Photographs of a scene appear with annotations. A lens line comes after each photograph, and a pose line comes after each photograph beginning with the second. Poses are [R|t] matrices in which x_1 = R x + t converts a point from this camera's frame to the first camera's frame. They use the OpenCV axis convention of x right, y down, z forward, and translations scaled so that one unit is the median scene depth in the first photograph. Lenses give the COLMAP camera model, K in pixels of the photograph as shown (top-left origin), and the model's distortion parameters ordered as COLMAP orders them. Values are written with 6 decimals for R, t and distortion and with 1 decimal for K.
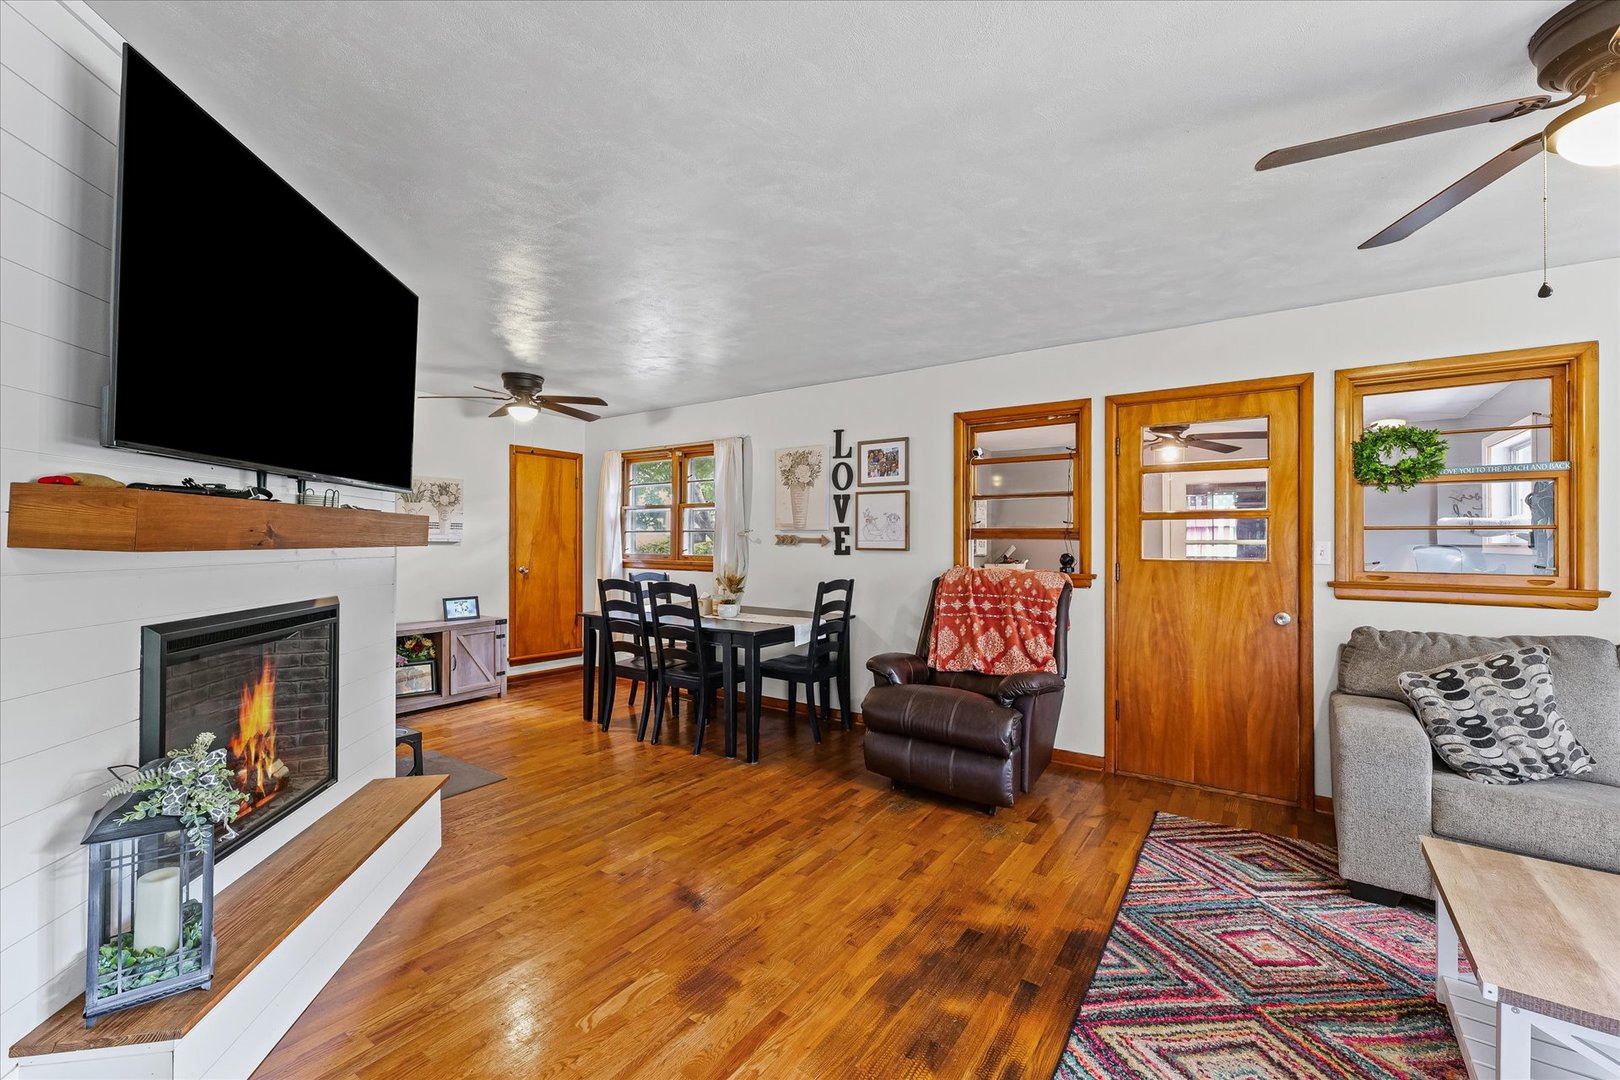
lens RADIAL K [[669.4, 0, 809.6], [0, 669.4, 540.4], [0, 0, 1]] dist [0.004692, -0.000189]
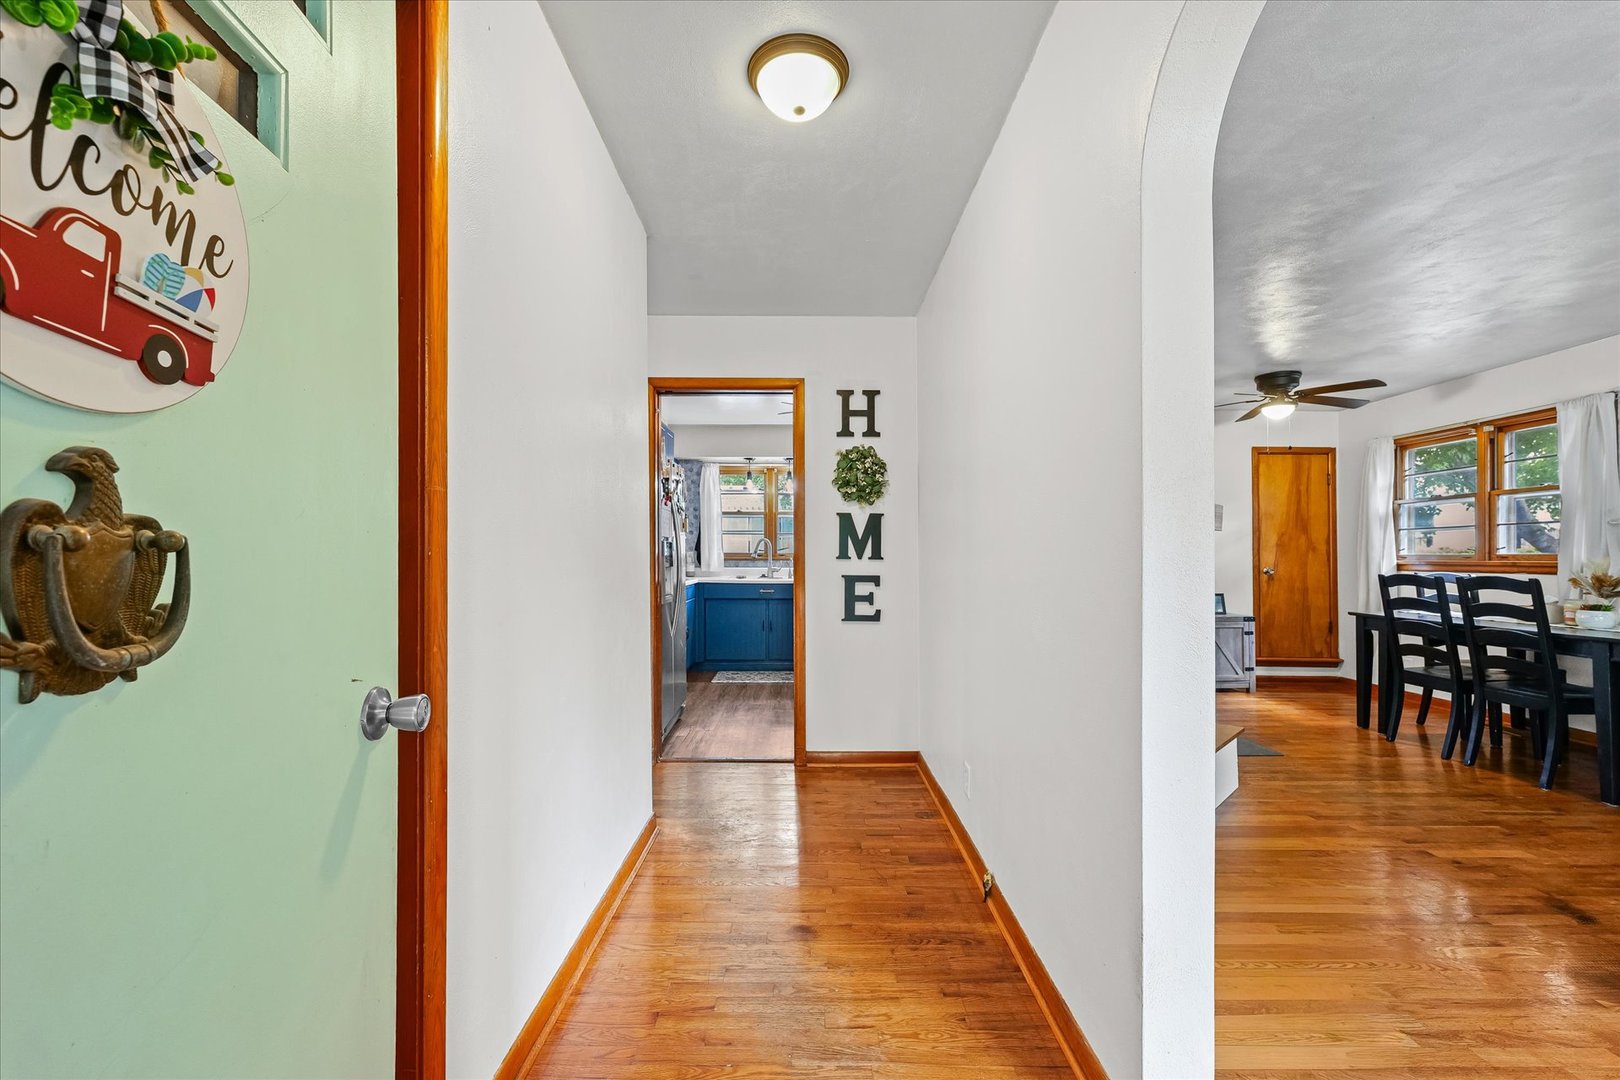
lens RADIAL K [[669.4, 0, 807.9], [0, 669.4, 548.7], [0, 0, 1]] dist [0.004692, -0.000189]
pose [[0.581182, -0.013215, -0.813666, -0.016954], [-0.001656, 0.999847, -0.017422, 0.035857], [0.813772, 0.011473, 0.581071, -0.162214]]
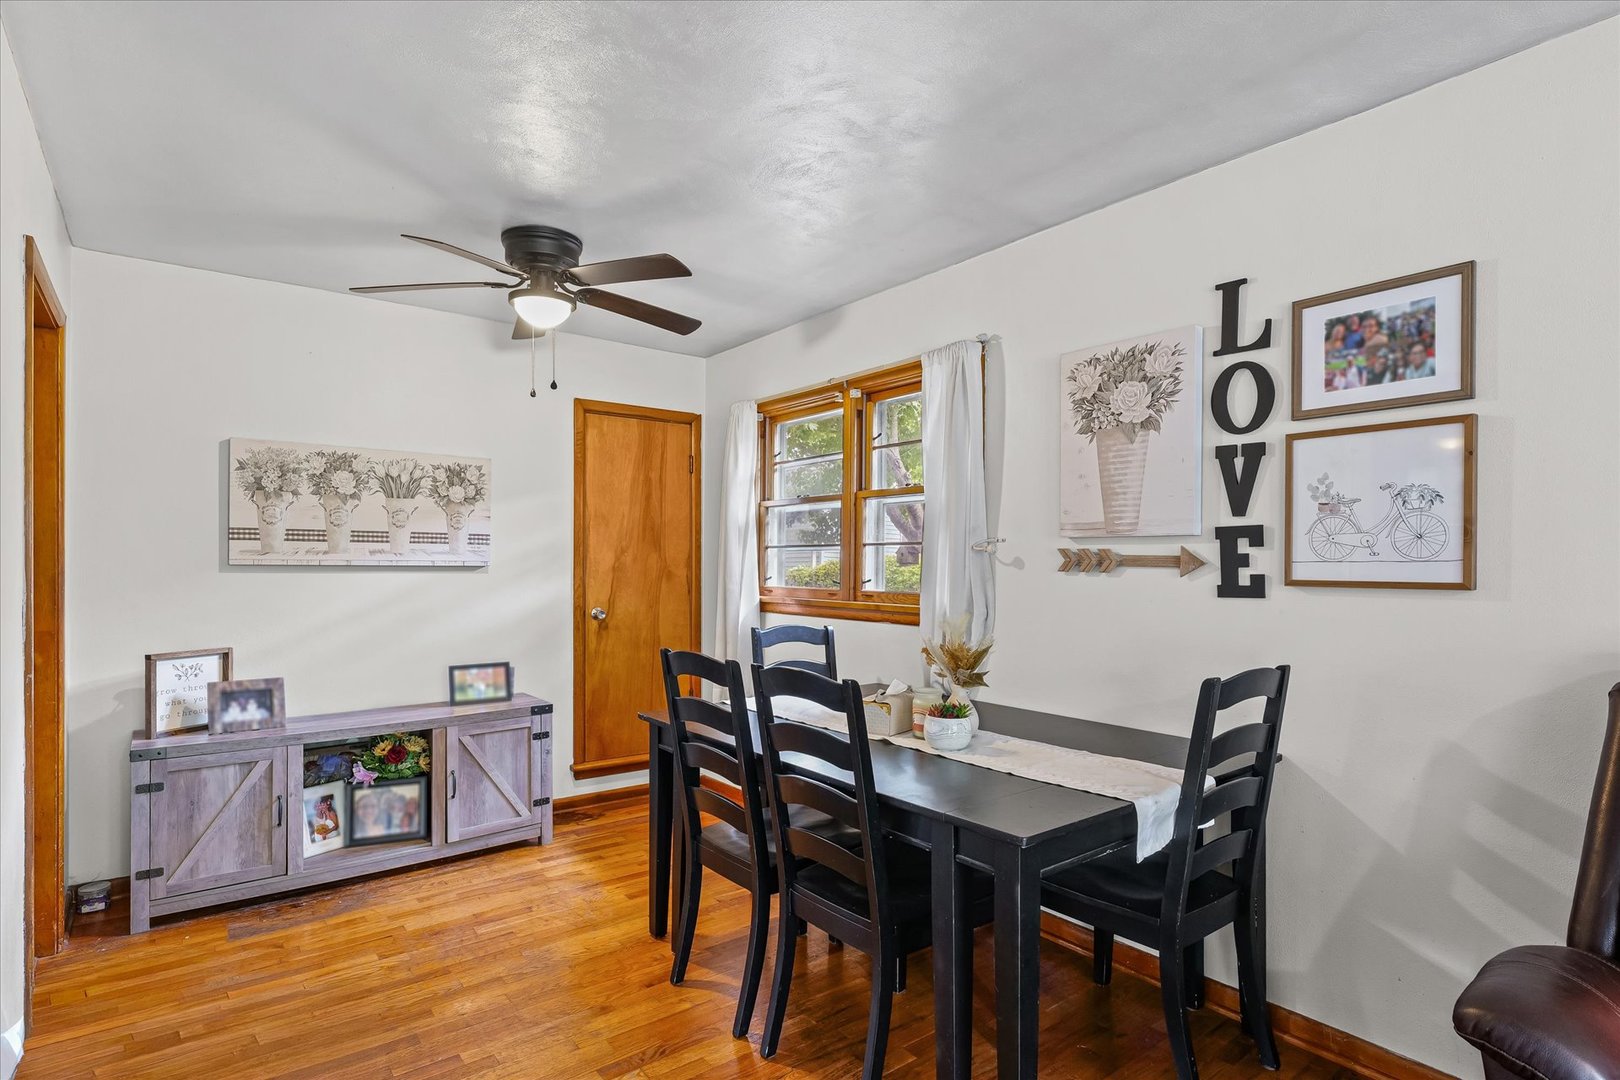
lens RADIAL K [[837.4, 0, 802.6], [0, 837.4, 571.7], [0, 0, 1]] dist [0.015884, -0.001400]
pose [[0.953591, -0.000189, -0.301104, -0.047383], [0.003840, 0.999926, 0.011533, -0.000380], [0.301080, -0.012154, 0.953522, 0.439381]]
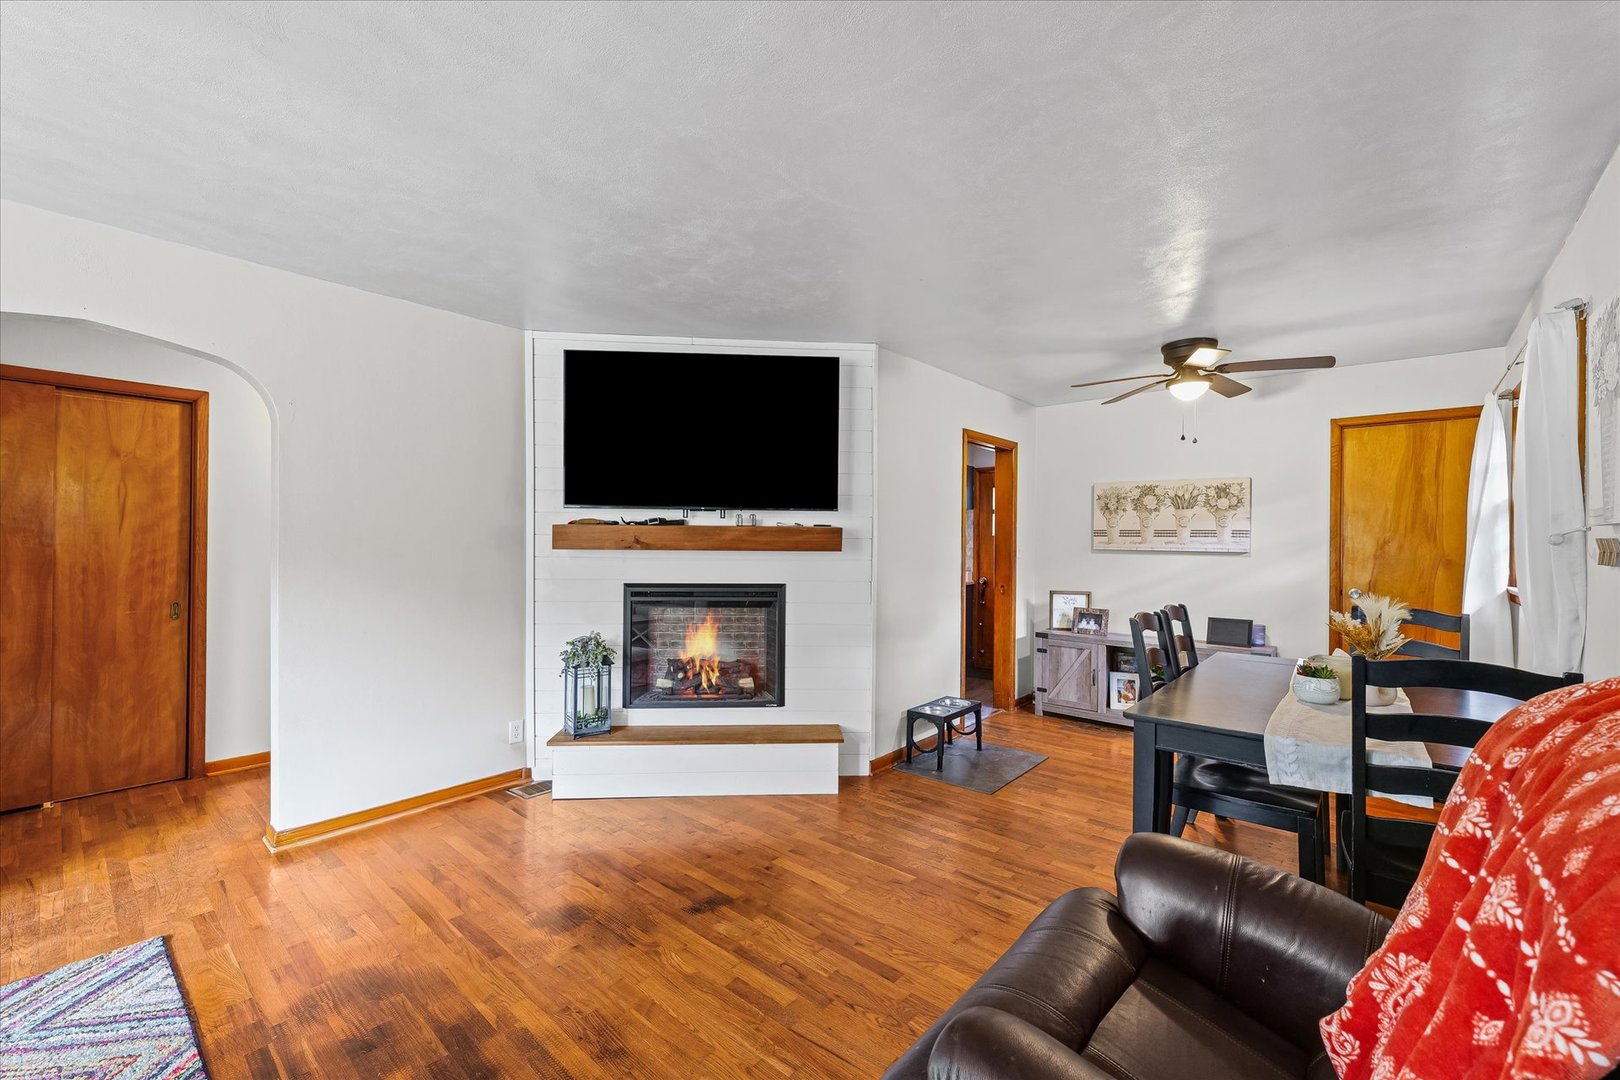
lens RADIAL K [[669.4, 0, 823.5], [0, 669.4, 542.5], [0, 0, 1]] dist [0.004692, -0.000189]
pose [[-0.102102, -0.007534, -0.994745, 0.401182], [-0.008289, 0.999943, -0.006722, 0.000013], [0.994739, 0.007559, -0.102158, 0.636315]]
